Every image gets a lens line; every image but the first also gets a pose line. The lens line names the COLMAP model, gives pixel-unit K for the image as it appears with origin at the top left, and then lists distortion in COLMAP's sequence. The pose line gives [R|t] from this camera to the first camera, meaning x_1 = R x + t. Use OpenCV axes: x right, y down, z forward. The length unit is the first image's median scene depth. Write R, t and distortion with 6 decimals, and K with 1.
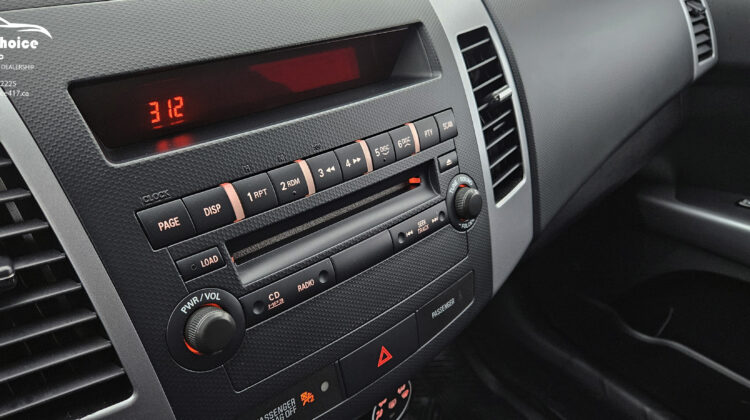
lens RADIAL K [[616.7, 0, 371.8], [0, 616.7, 213.1], [0, 0, 1]] dist [0.034803, -0.006787]
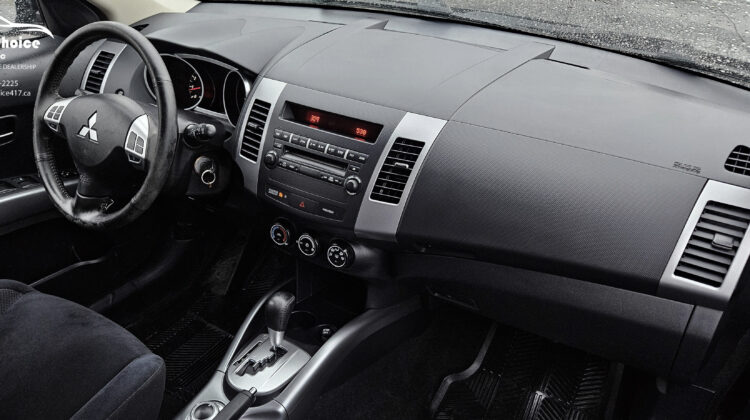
lens RADIAL K [[616.7, 0, 373.0], [0, 616.7, 206.8], [0, 0, 1]] dist [0.034803, -0.006787]
pose [[0.241486, 0.381446, -0.892291, 3.251928], [-0.527396, 0.823441, 0.209280, -0.685366], [0.814578, 0.420053, 0.400023, 0.014634]]
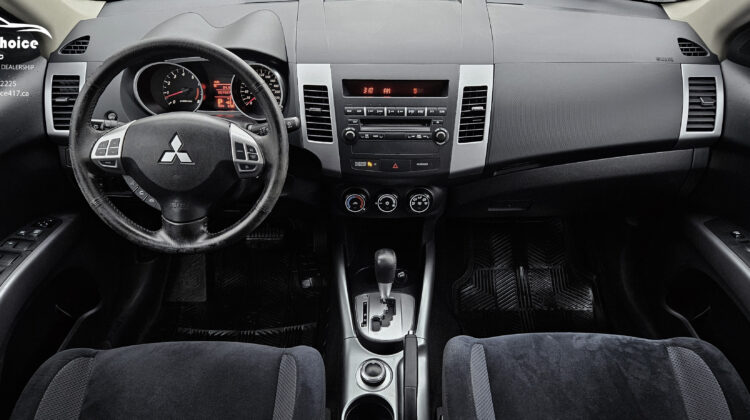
lens RADIAL K [[616.7, 0, 379.2], [0, 616.7, 214.1], [0, 0, 1]] dist [0.034803, -0.006787]
pose [[0.719267, 0.294136, -0.629396, 2.516085], [-0.318894, 0.944654, 0.077038, 0.269185], [0.617221, 0.145300, 0.773257, -1.982487]]
